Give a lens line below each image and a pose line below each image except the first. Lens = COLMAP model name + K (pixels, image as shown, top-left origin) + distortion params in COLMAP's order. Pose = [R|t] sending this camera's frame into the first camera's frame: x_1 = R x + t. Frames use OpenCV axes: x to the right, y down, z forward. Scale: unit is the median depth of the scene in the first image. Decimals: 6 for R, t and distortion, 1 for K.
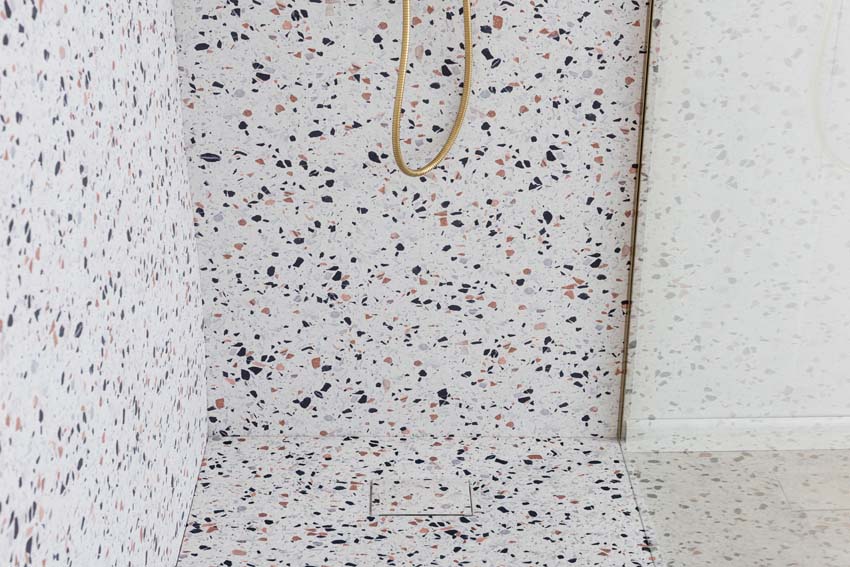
lens RADIAL K [[1229.2, 0, 442.8], [0, 1229.2, 300.2], [0, 0, 1]] dist [-0.016050, 0.000000]
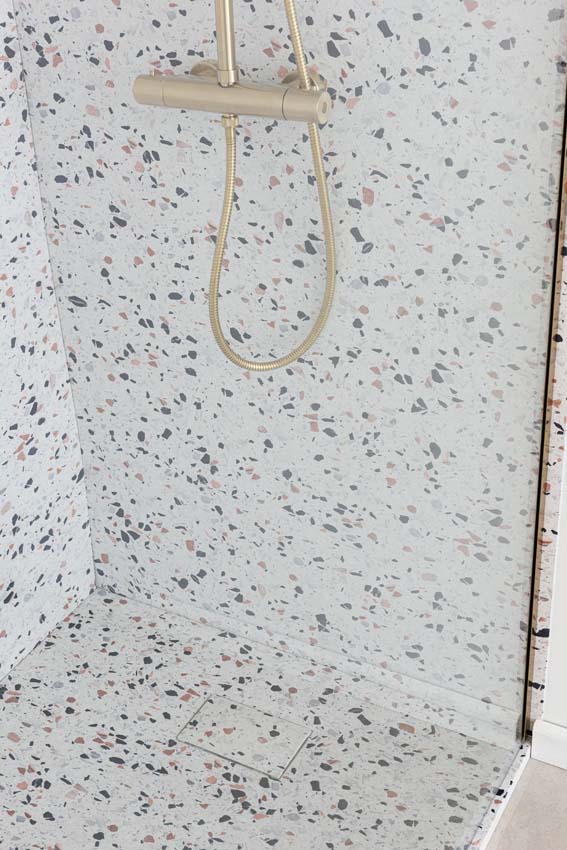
lens RADIAL K [[1229.2, 0, 278.6], [0, 1229.2, 437.2], [0, 0, 1]] dist [-0.016050, 0.000000]
pose [[0.858462, 0.223993, -0.461379, 0.352199], [-0.177619, 0.973762, 0.142262, -0.166721], [0.481139, -0.040177, 0.875723, 0.282197]]
